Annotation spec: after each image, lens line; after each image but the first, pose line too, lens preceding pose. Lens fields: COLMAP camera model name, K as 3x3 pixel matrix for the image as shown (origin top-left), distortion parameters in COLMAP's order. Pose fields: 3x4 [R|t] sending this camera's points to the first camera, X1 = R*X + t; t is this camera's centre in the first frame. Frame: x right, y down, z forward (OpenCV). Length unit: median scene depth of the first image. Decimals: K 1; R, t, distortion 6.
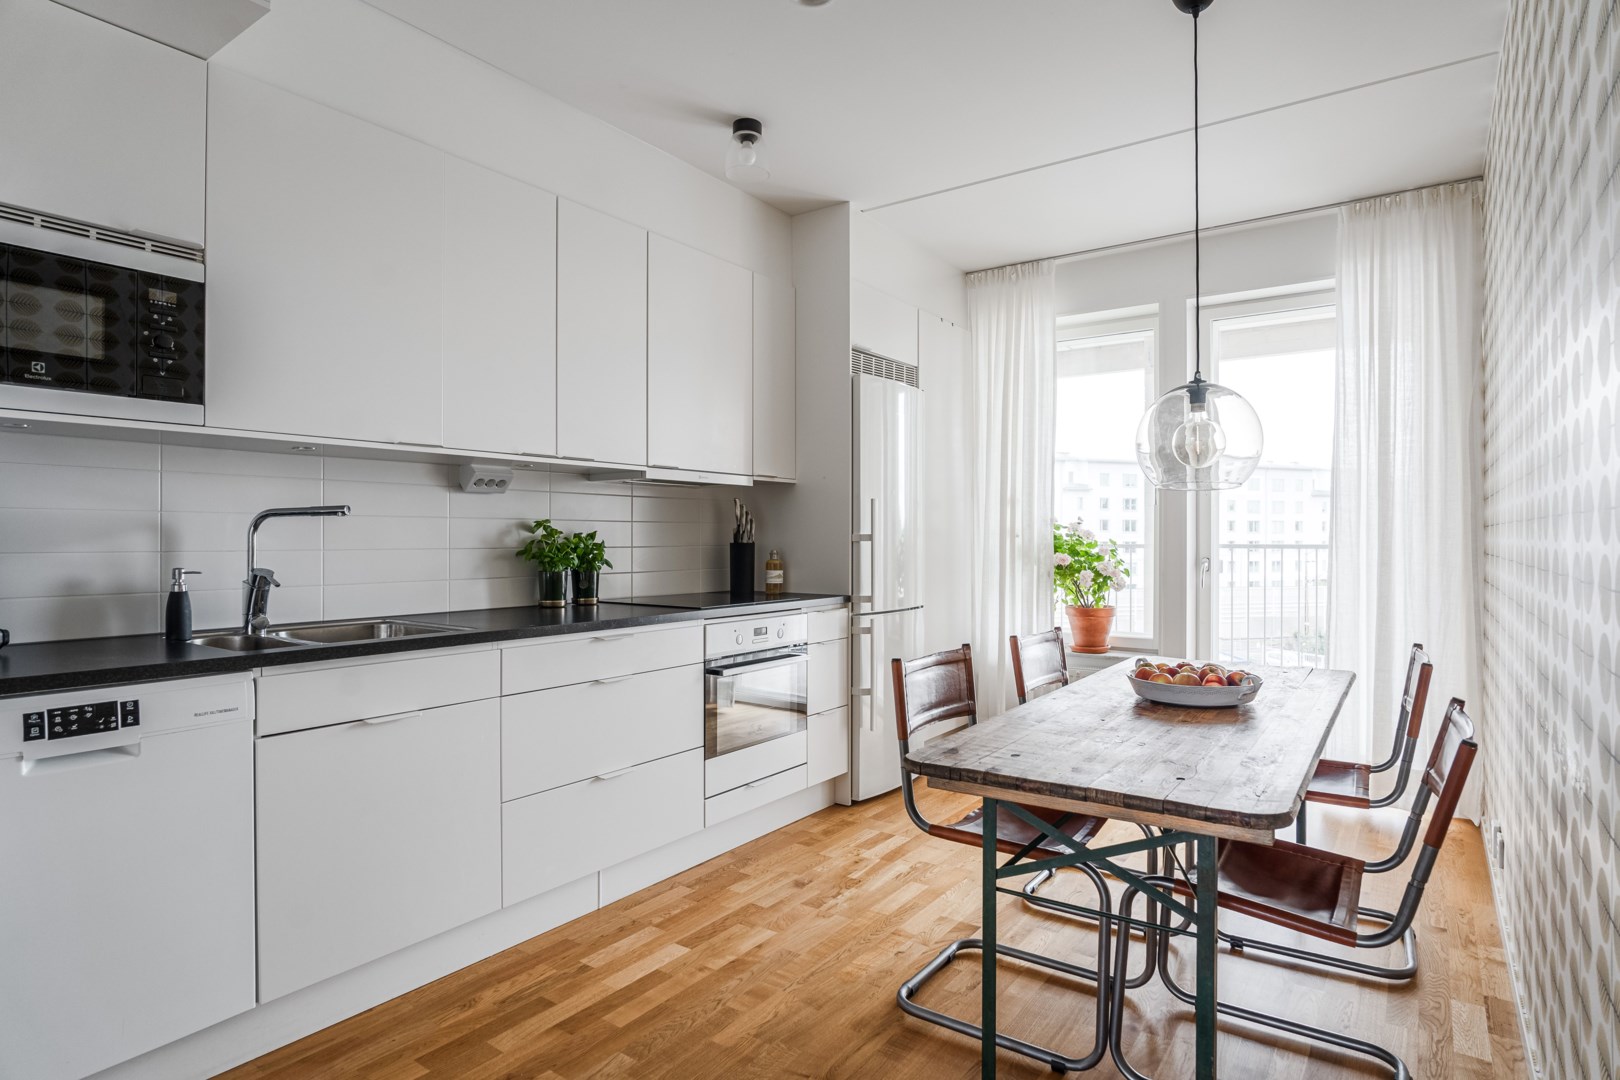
lens RADIAL K [[875.2, 0, 810.0], [0, 875.2, 540.0], [0, 0, 1]] dist [-0.030995, 0.009026]
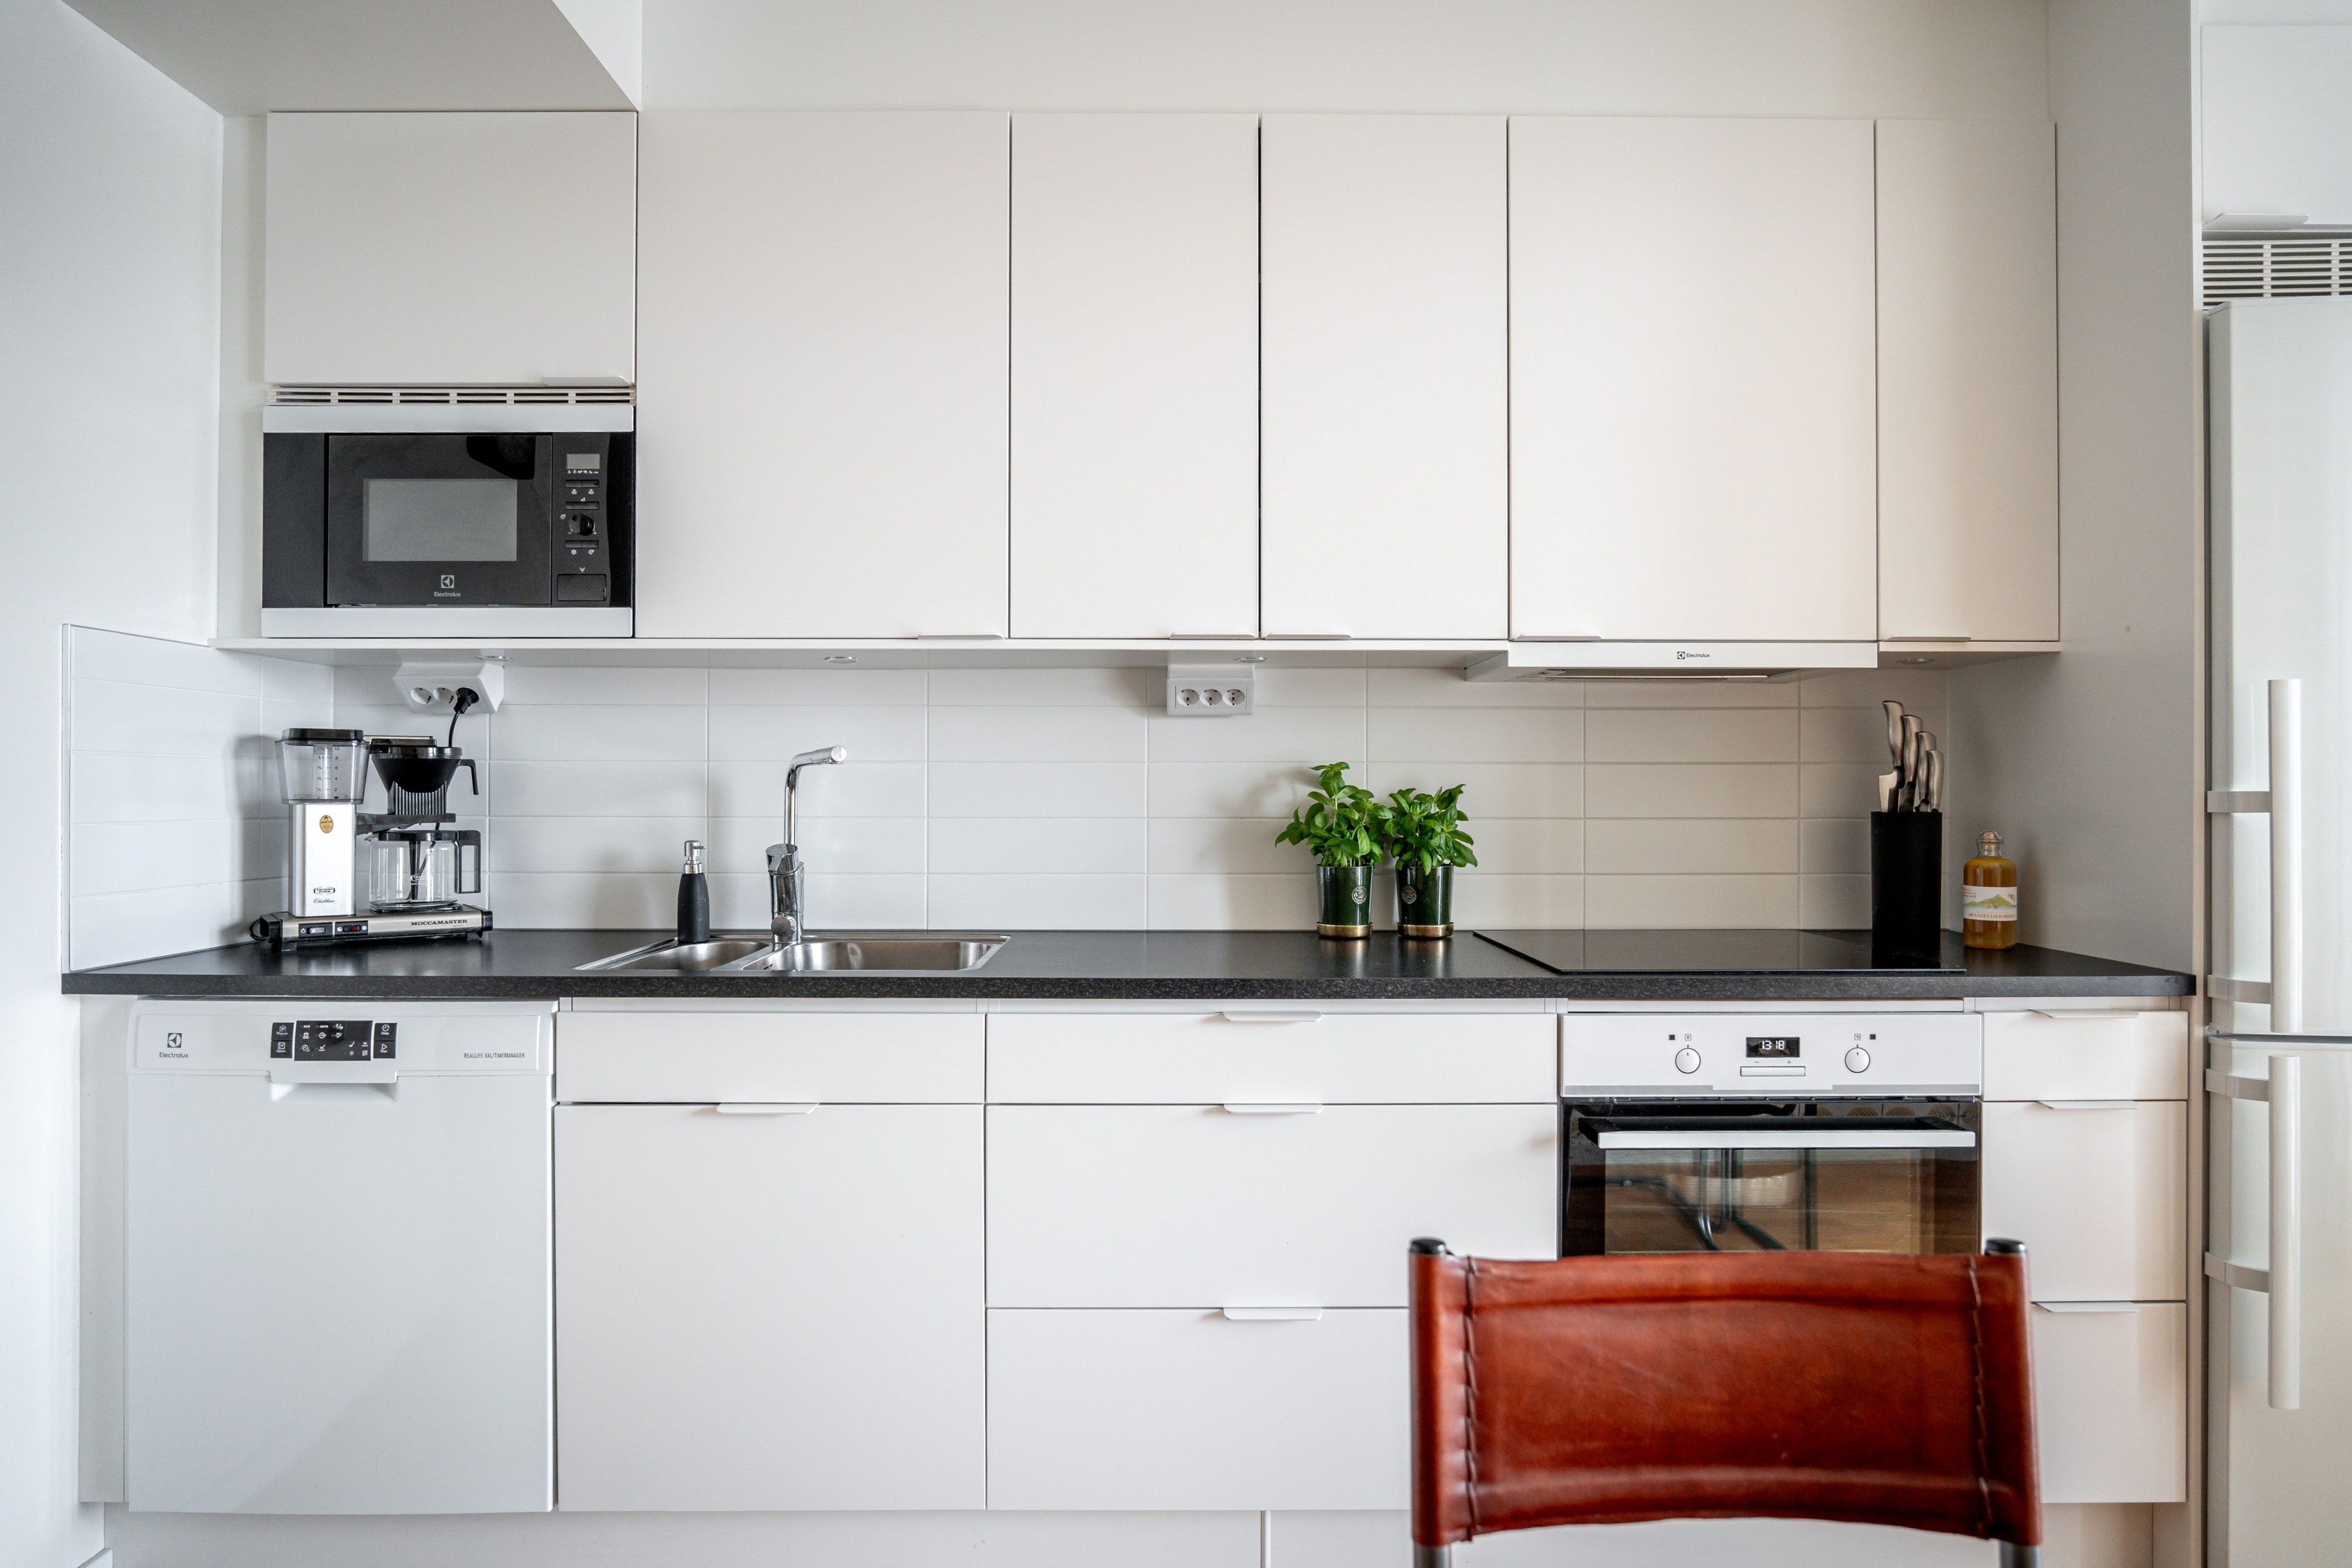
lens RADIAL K [[1354.3, 0, 1176.0], [0, 1354.3, 784.0], [0, 0, 1]] dist [-0.017016, 0.002184]
pose [[0.584939, -0.004805, -0.811063, 0.418029], [-0.003273, 0.999960, -0.008284, -0.006545], [0.811070, 0.007500, 0.584901, 0.694712]]
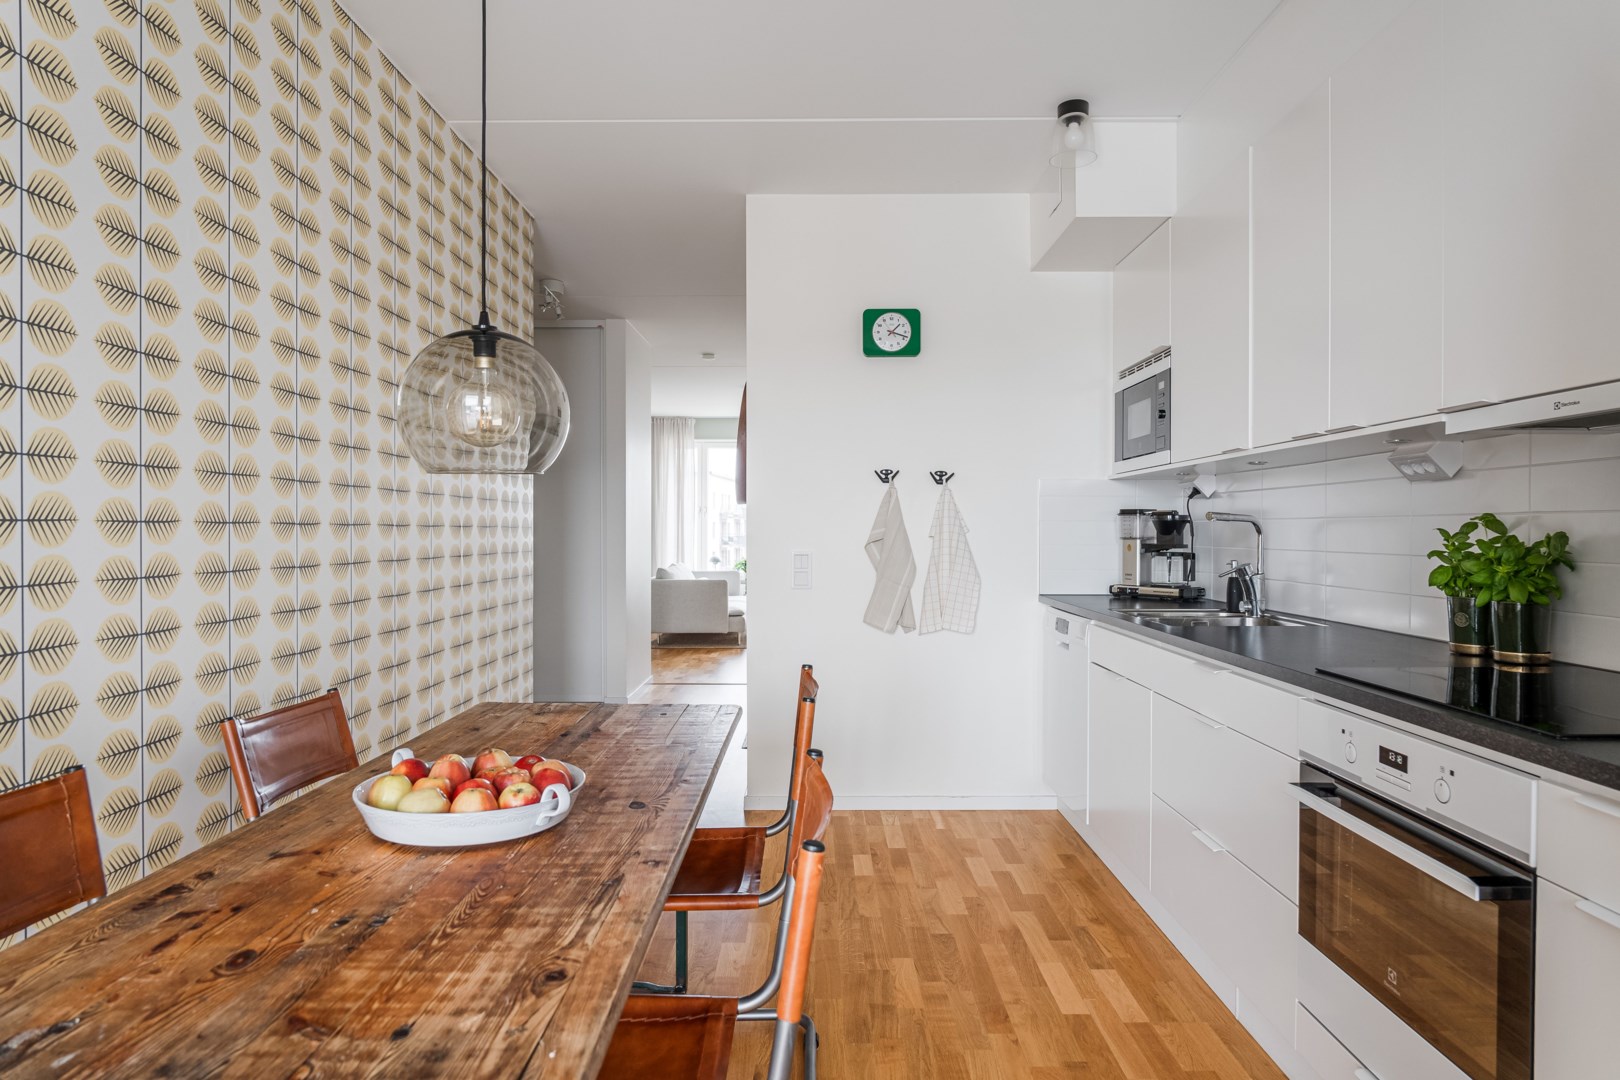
lens RADIAL K [[932.8, 0, 810.0], [0, 932.8, 540.0], [0, 0, 1]] dist [-0.017016, 0.002184]
pose [[-0.820864, 0.005762, -0.571095, 0.706535], [-0.001997, 0.999914, 0.012958, -0.018296], [0.571121, 0.011777, -0.820782, 1.899130]]
